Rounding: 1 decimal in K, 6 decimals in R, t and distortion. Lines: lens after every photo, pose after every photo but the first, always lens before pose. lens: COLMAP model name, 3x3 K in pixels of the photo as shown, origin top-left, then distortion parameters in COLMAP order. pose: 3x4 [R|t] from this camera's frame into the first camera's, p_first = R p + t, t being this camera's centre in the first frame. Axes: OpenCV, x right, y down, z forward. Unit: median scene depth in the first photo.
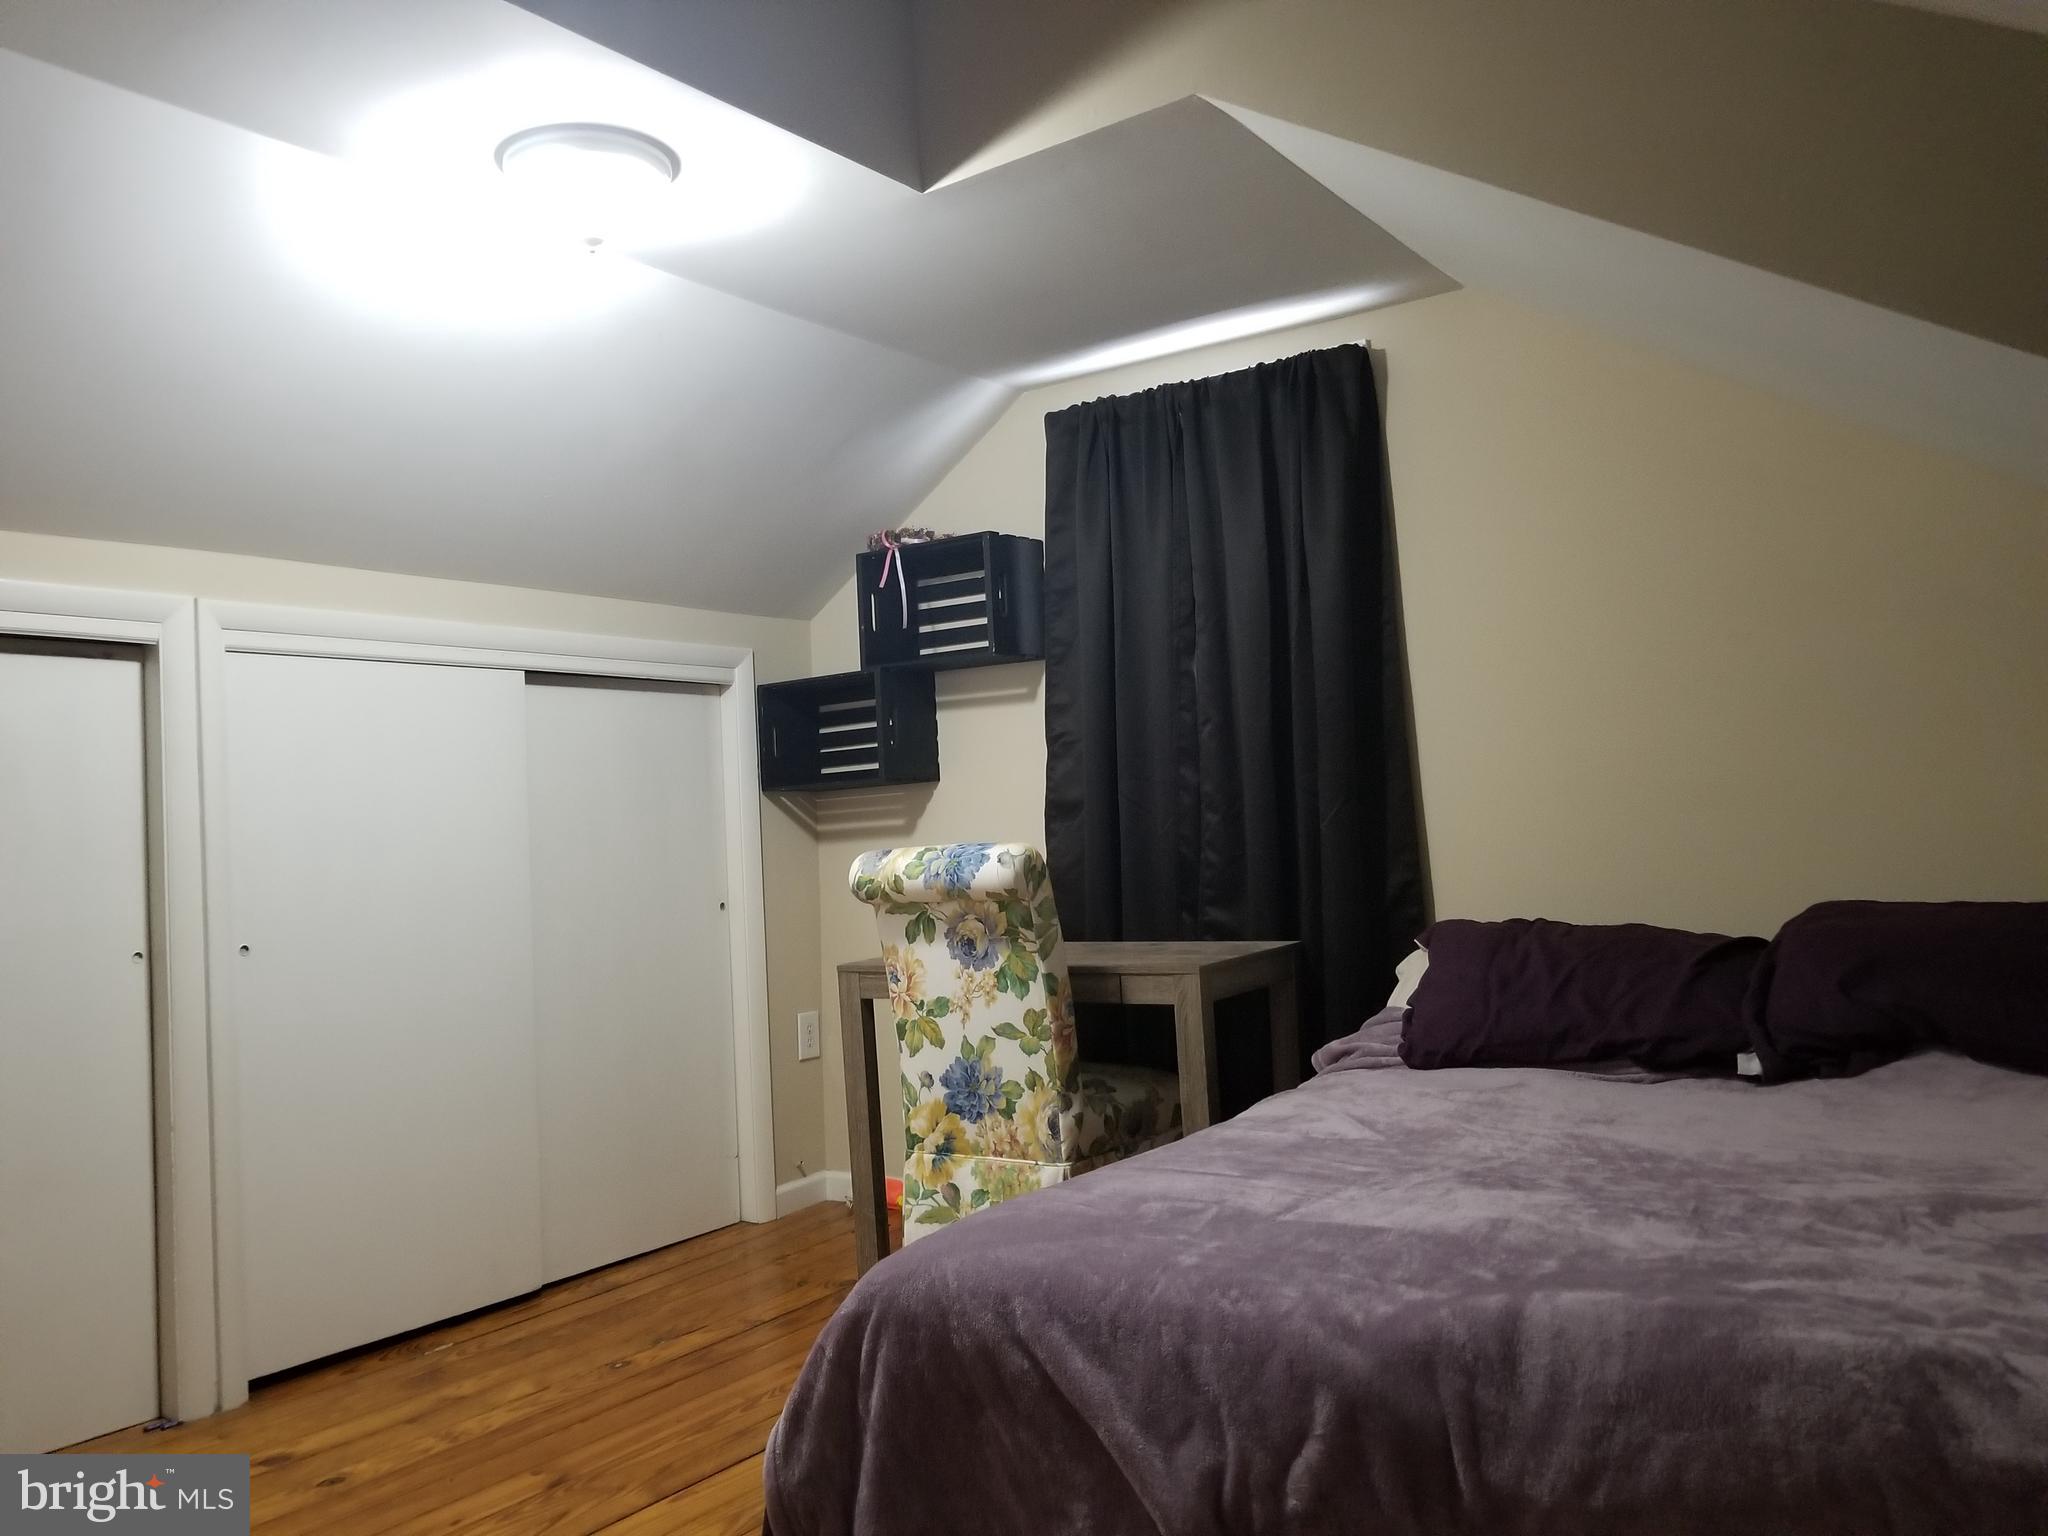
lens RADIAL K [[1605.4, 0, 993.4], [0, 1605.4, 757.8], [0, 0, 1]] dist [-0.015323, -0.000060]
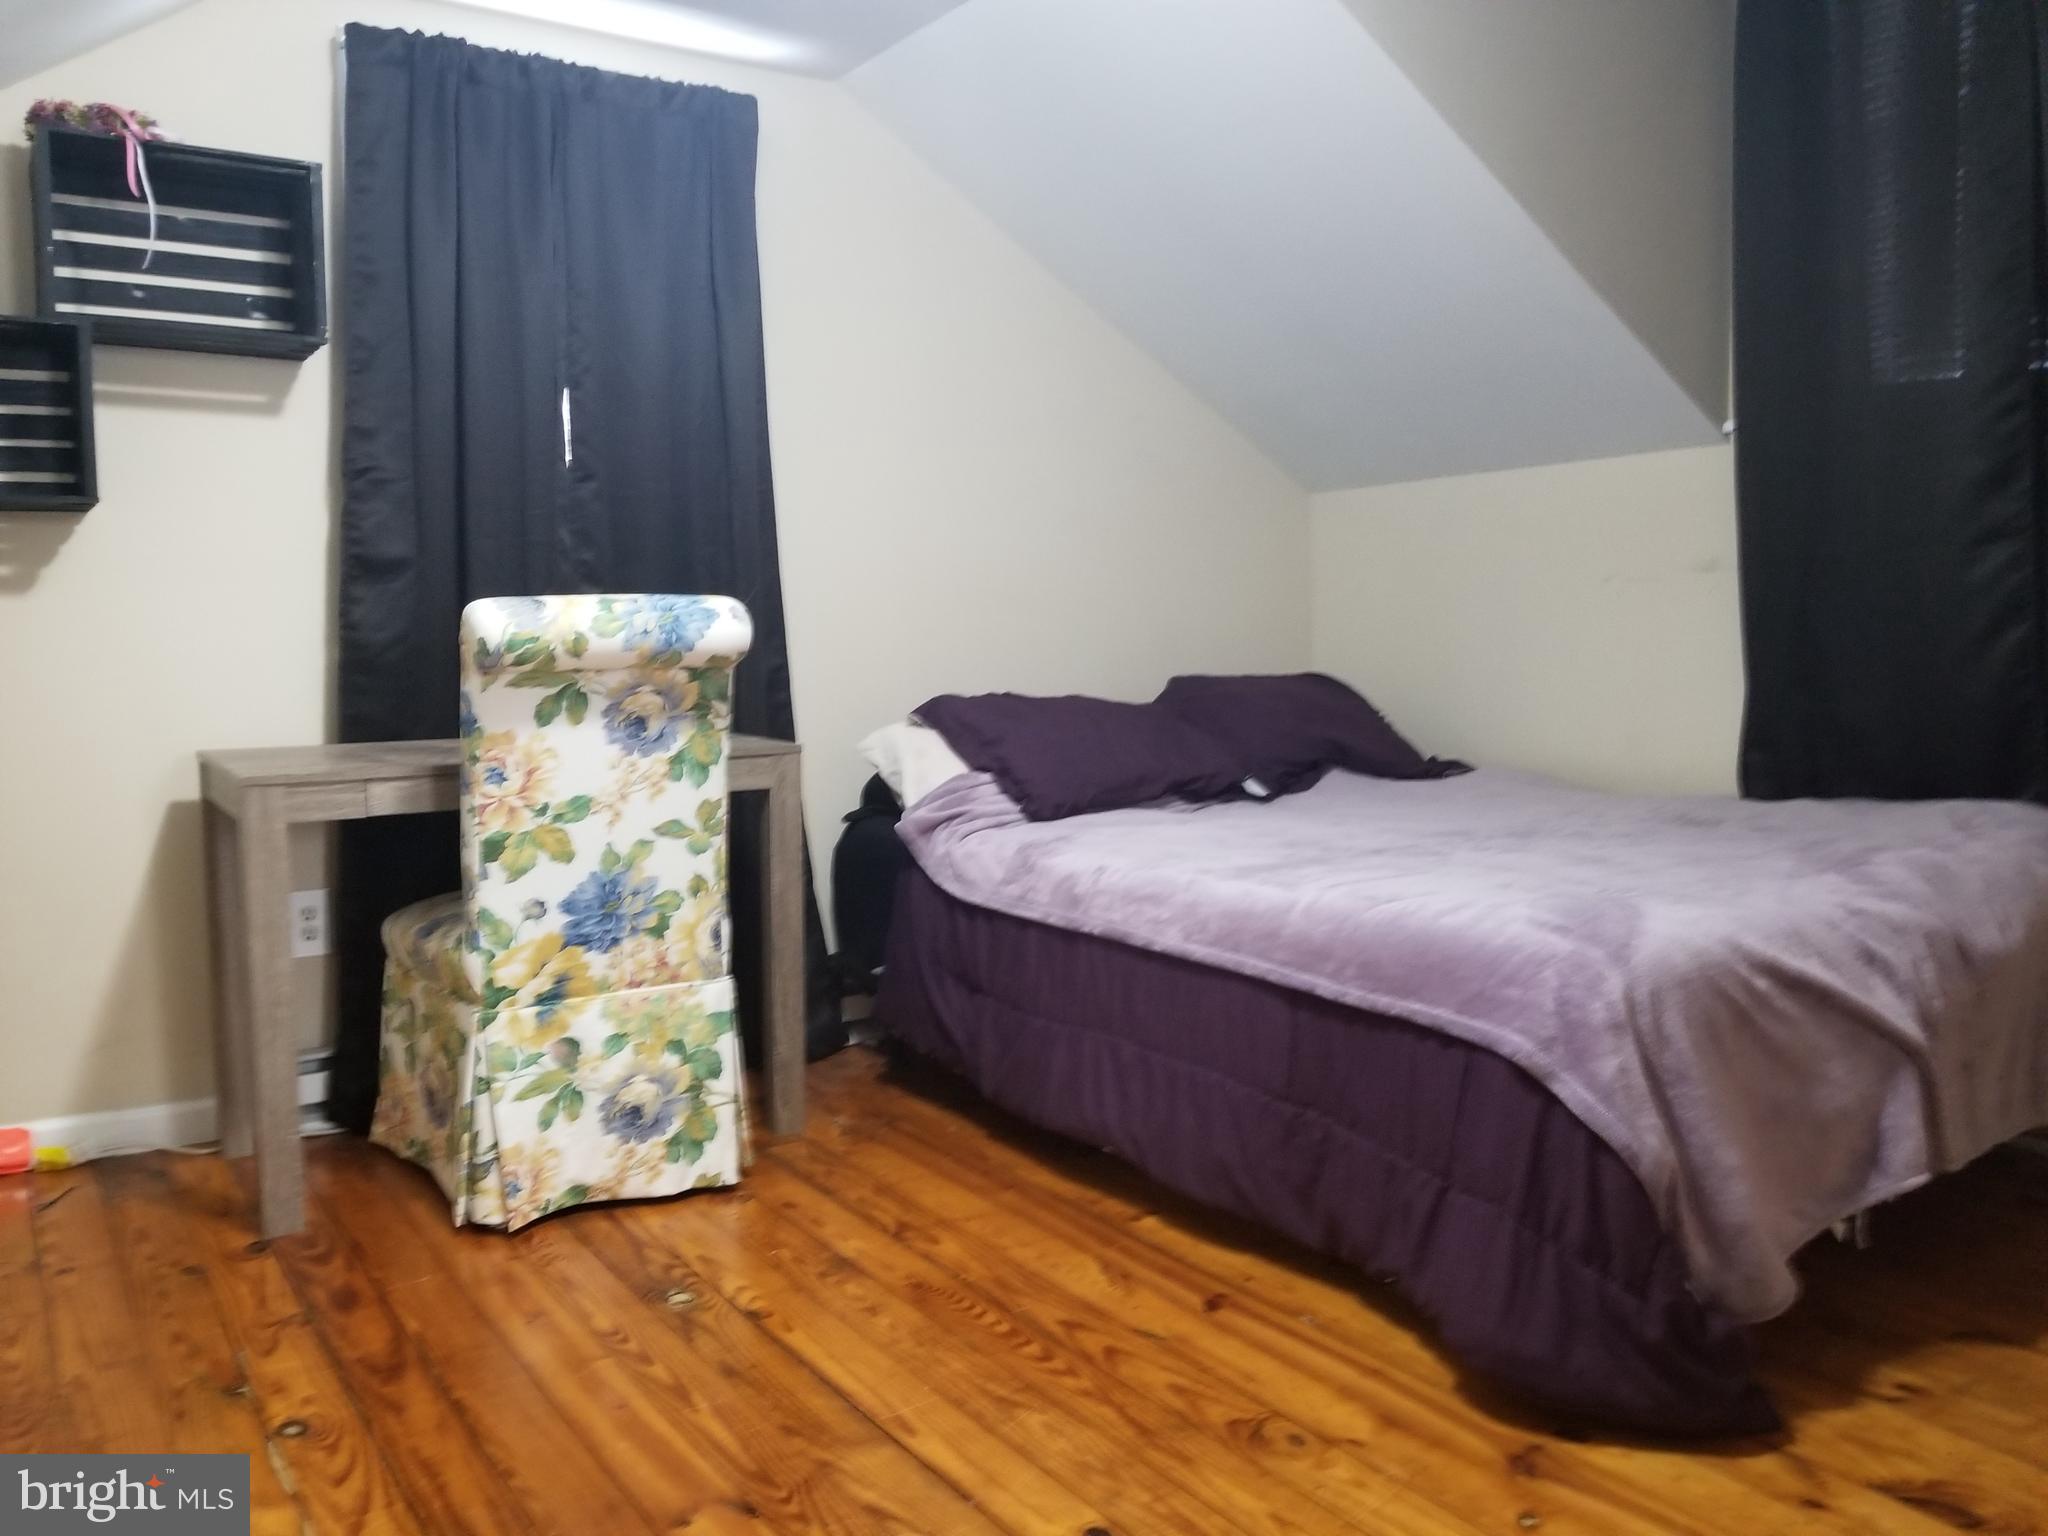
lens RADIAL K [[1605.4, 0, 993.4], [0, 1605.4, 757.8], [0, 0, 1]] dist [-0.015323, -0.000060]
pose [[0.371091, -0.027253, 0.928197, -0.674042], [-0.050541, 0.997495, 0.049494, 0.084659], [-0.927220, -0.065279, 0.368783, 0.545267]]
